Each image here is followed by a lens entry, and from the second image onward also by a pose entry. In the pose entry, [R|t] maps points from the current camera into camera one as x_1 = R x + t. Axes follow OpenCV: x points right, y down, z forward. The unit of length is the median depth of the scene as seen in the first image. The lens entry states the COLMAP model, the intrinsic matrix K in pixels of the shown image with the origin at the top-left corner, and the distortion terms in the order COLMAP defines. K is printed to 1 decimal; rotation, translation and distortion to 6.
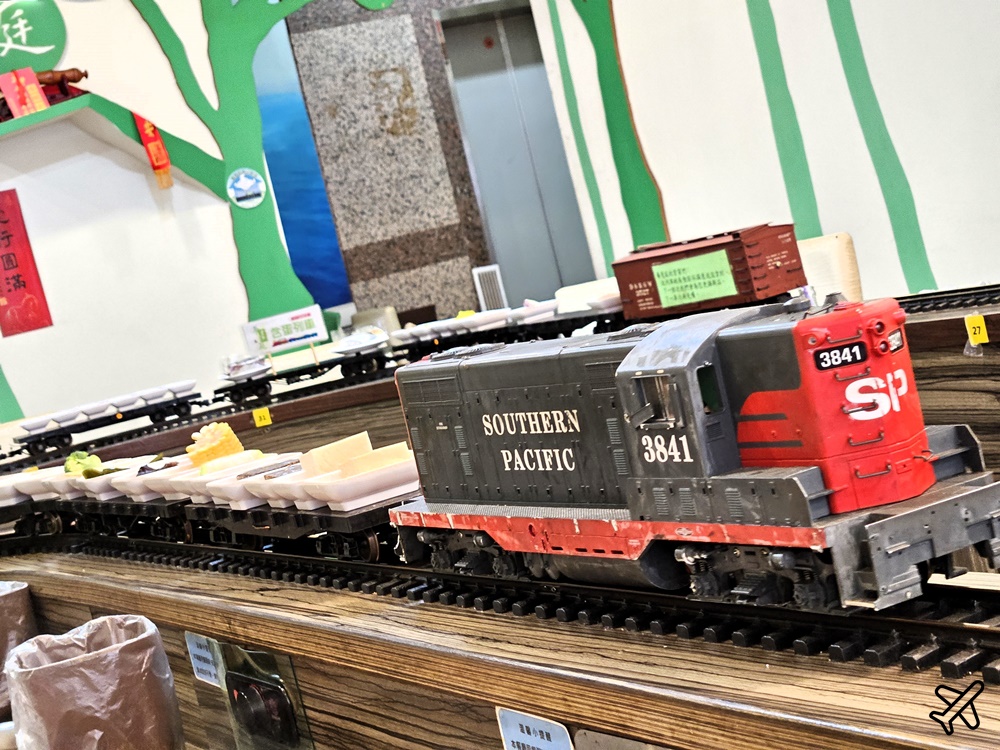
lens RADIAL K [[2008.9, 0, 434.6], [0, 2008.9, 376.2], [0, 0, 1]] dist [-0.221961, 1.954763]
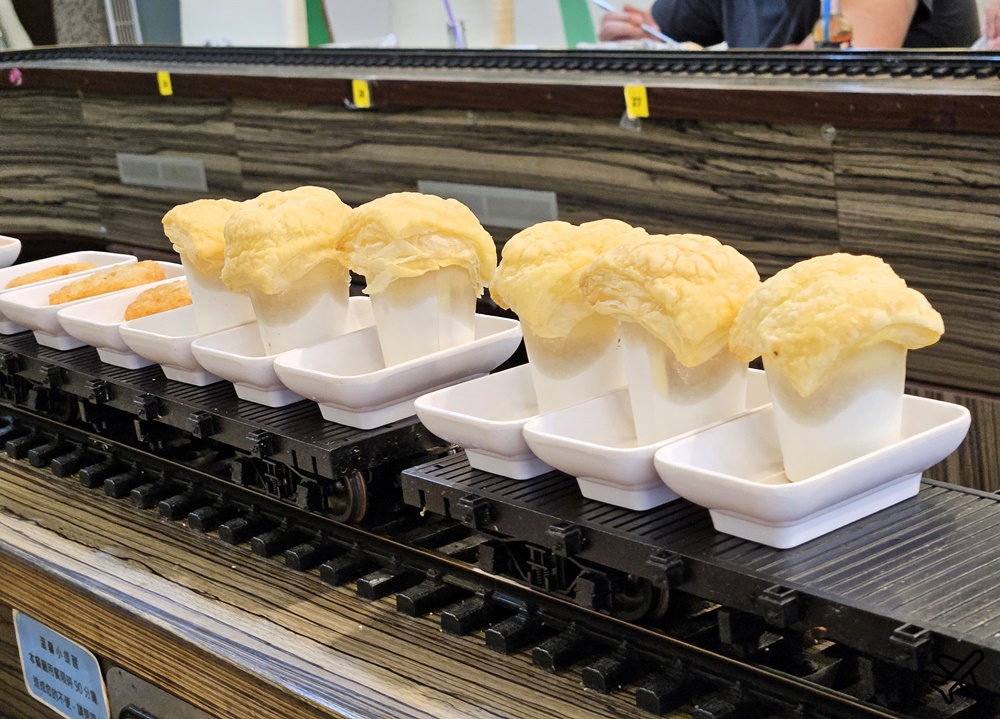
lens RADIAL K [[2056.9, 0, 500.0], [0, 2056.9, 359.5], [0, 0, 1]] dist [0.030161, 0.232502]
pose [[0.973400, 0.065271, 0.219618, 0.302158], [-0.096741, 0.986011, 0.135735, -0.522469], [-0.207686, -0.153370, 0.966097, 1.887805]]
